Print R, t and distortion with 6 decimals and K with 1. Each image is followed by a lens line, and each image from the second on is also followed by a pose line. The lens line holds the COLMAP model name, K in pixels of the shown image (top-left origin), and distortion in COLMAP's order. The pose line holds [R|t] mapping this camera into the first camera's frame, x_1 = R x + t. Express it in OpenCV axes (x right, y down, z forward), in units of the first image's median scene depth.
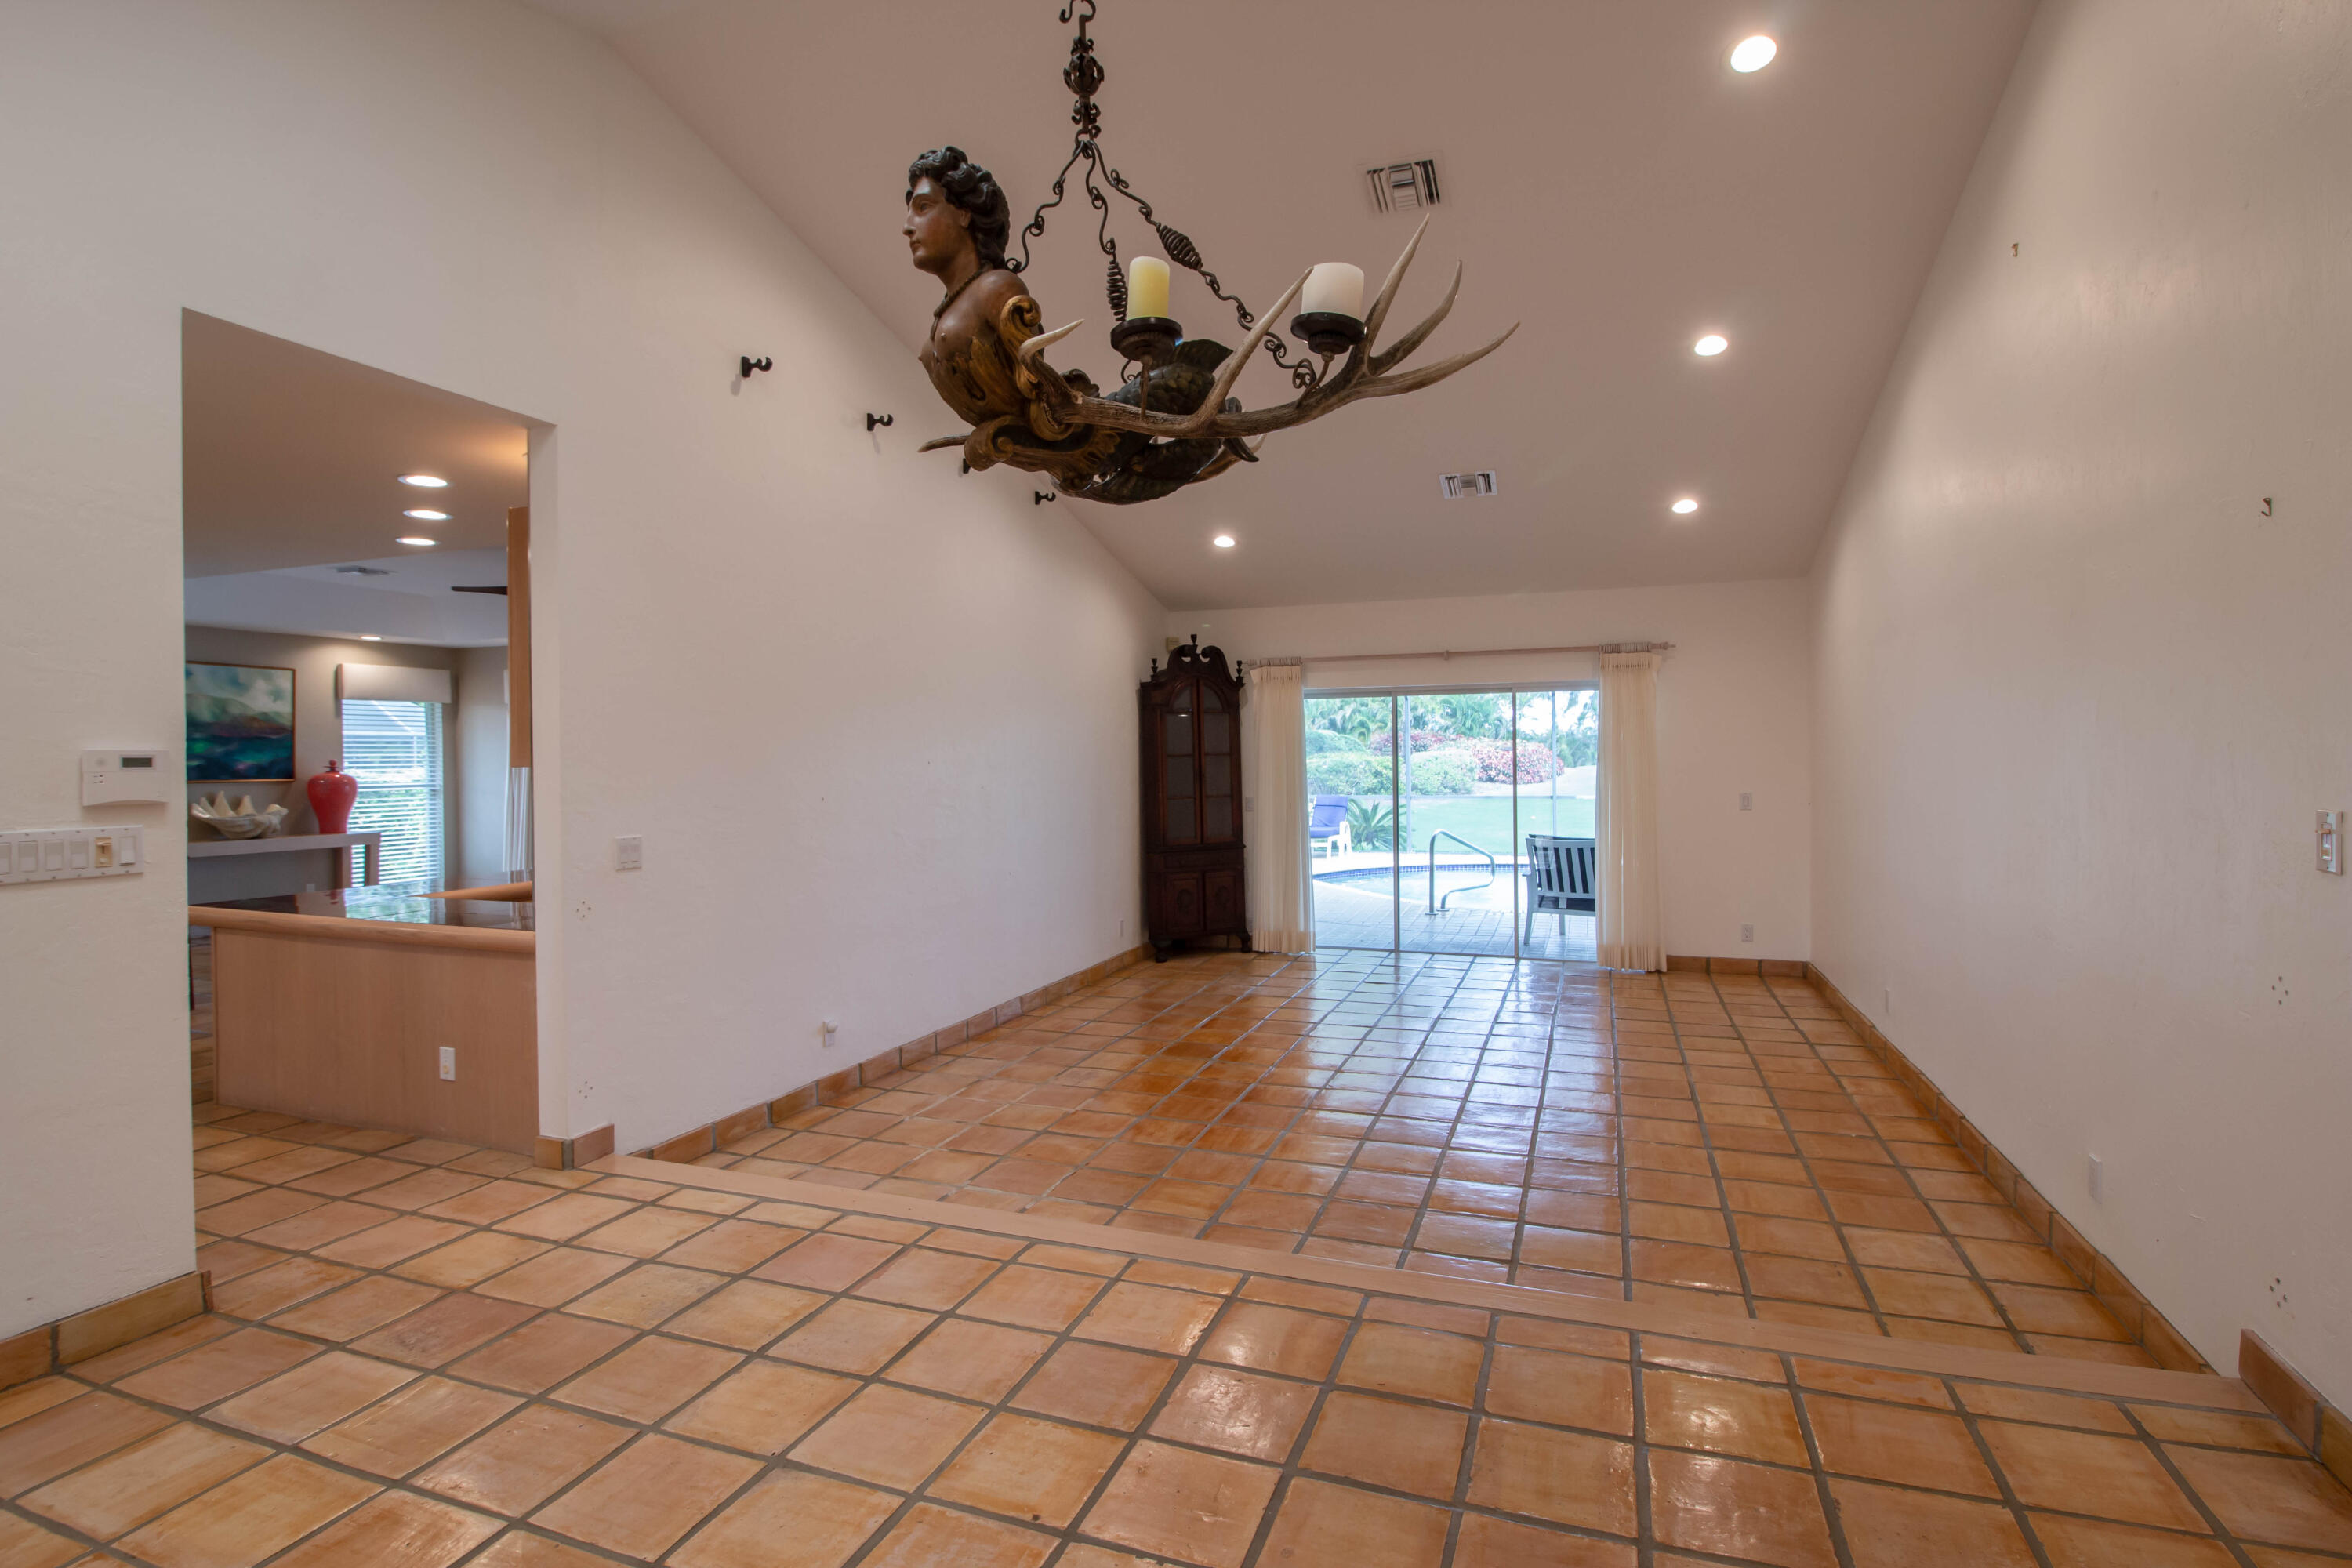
lens RADIAL K [[1160.7, 0, 1165.6], [0, 1160.7, 762.4], [0, 0, 1]] dist [-0.000794, -0.000494]
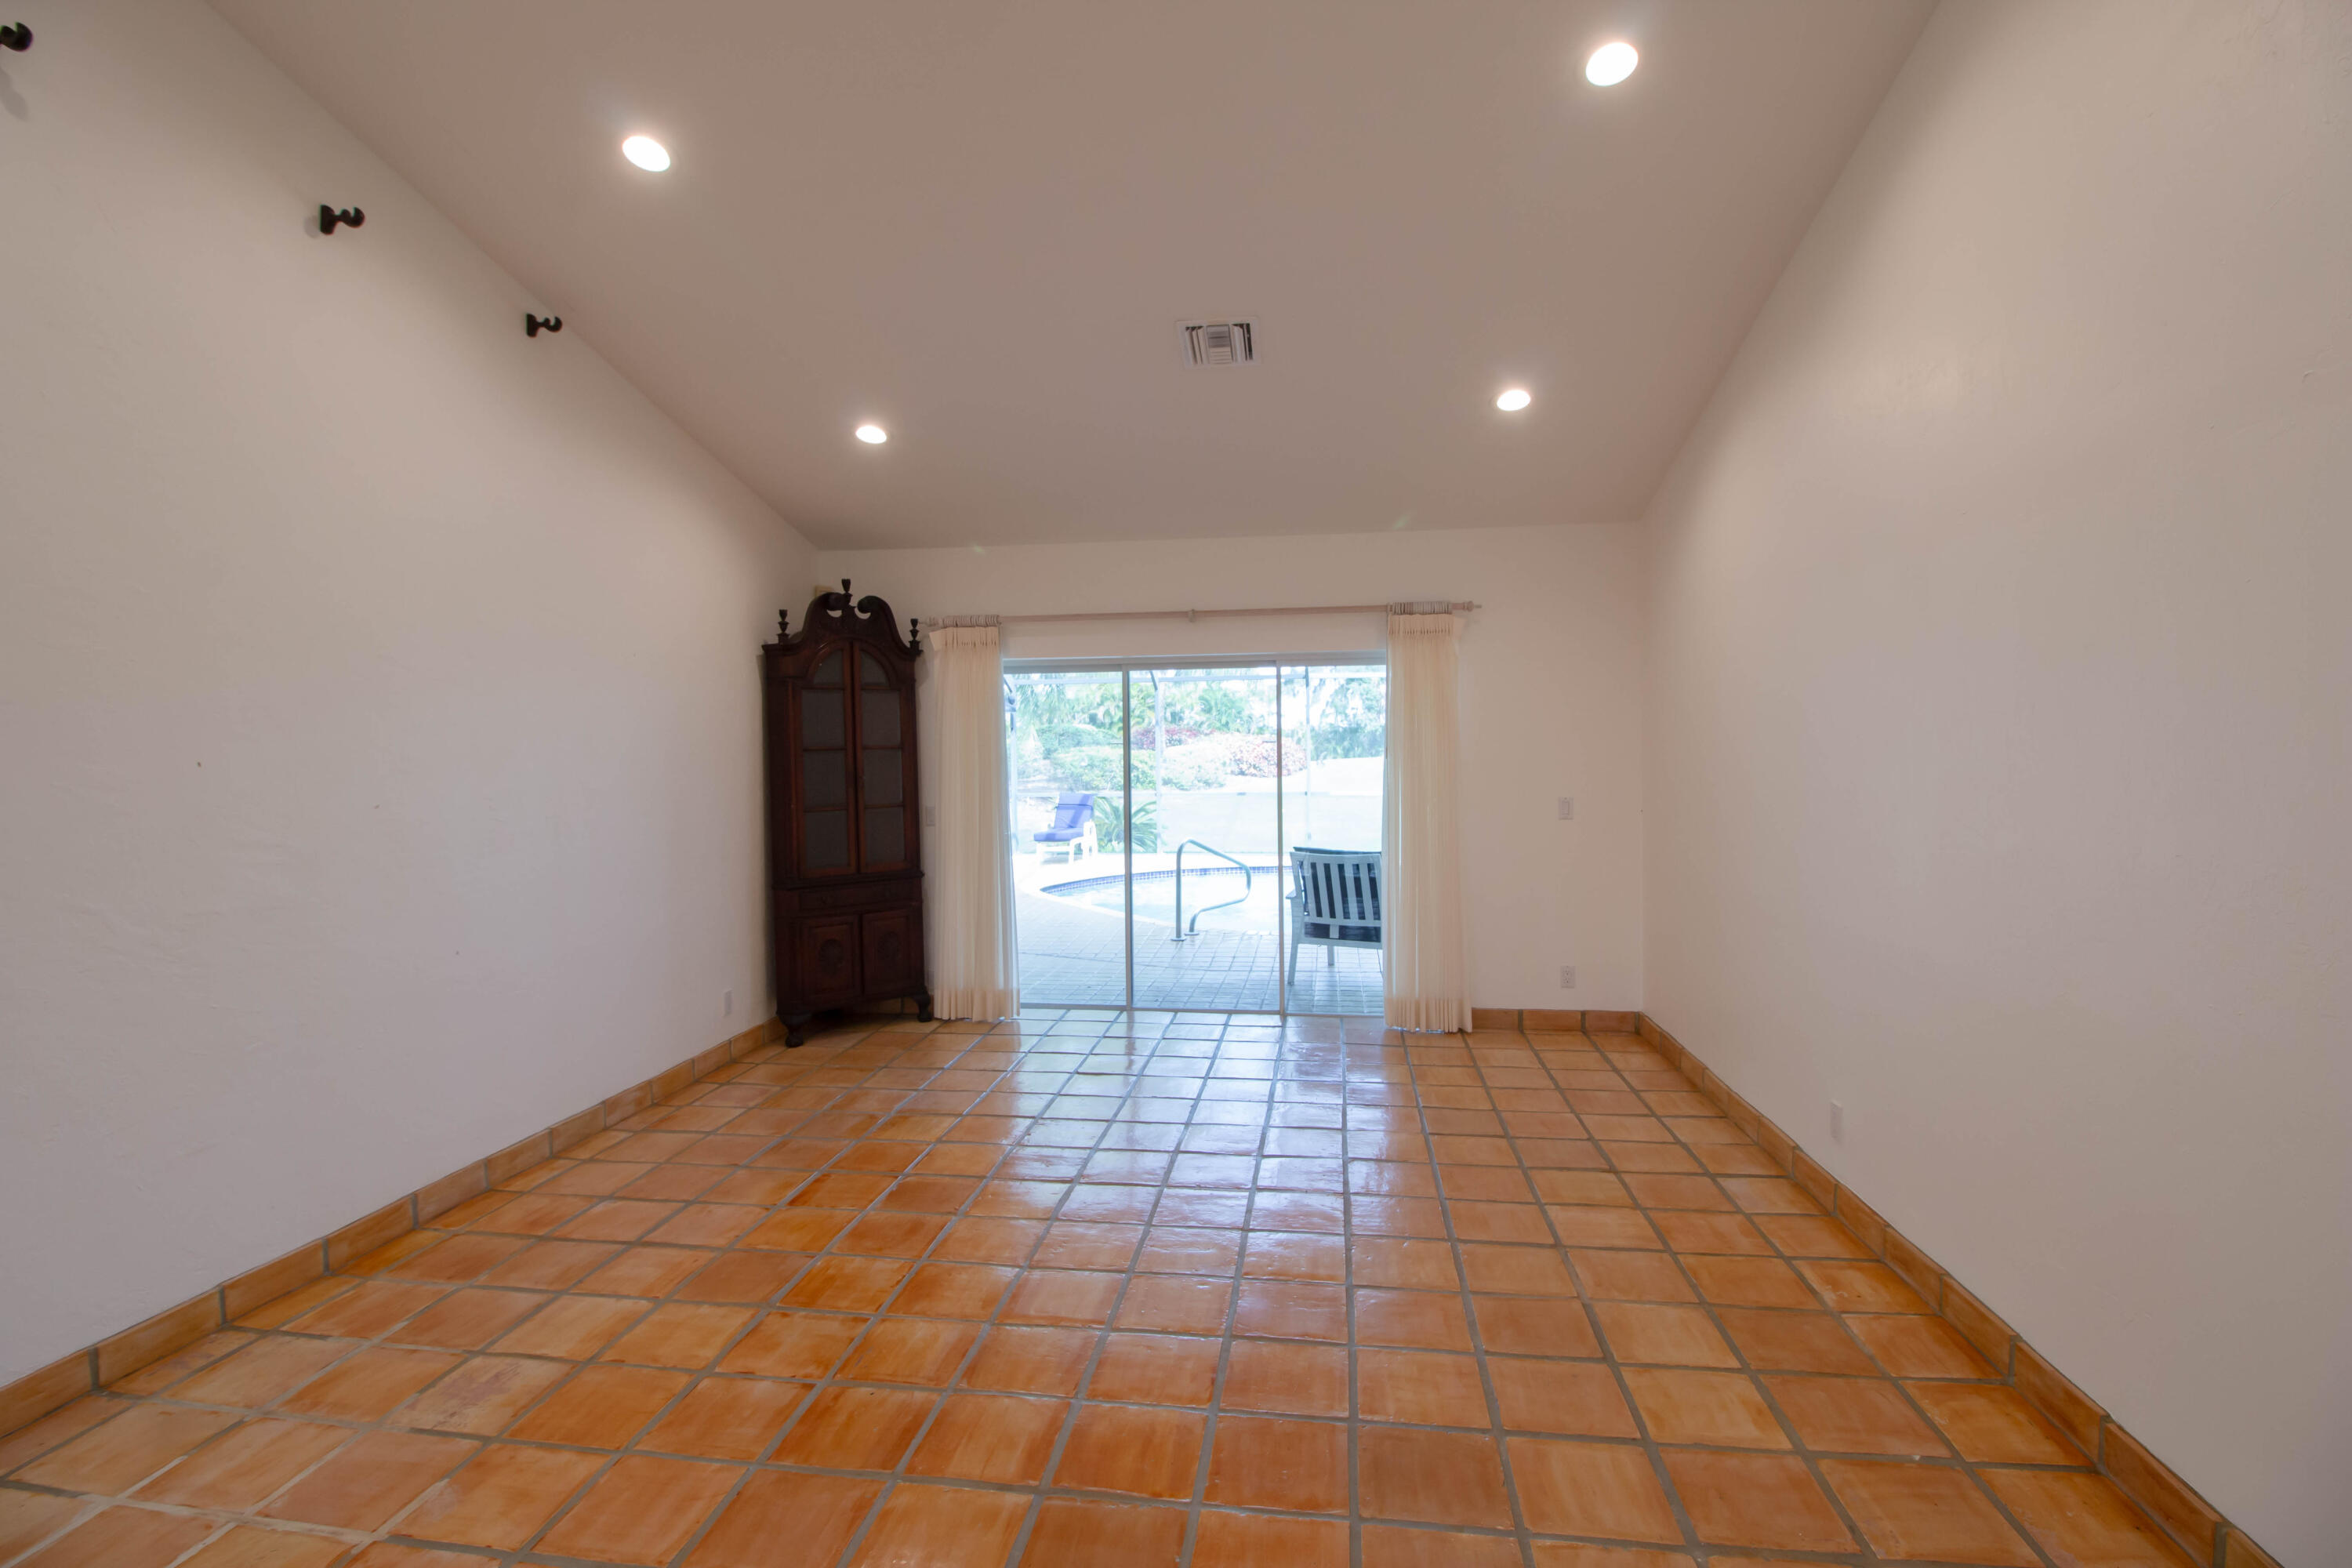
lens RADIAL K [[1071.9, 0, 1180.5], [0, 1071.9, 756.3], [0, 0, 1]] dist [-0.000985, 0.000025]
pose [[0.976509, -0.002073, 0.215467, 0.082693], [0.002001, 0.999998, 0.000550, -0.001811], [-0.215468, -0.000106, 0.976511, 0.315386]]
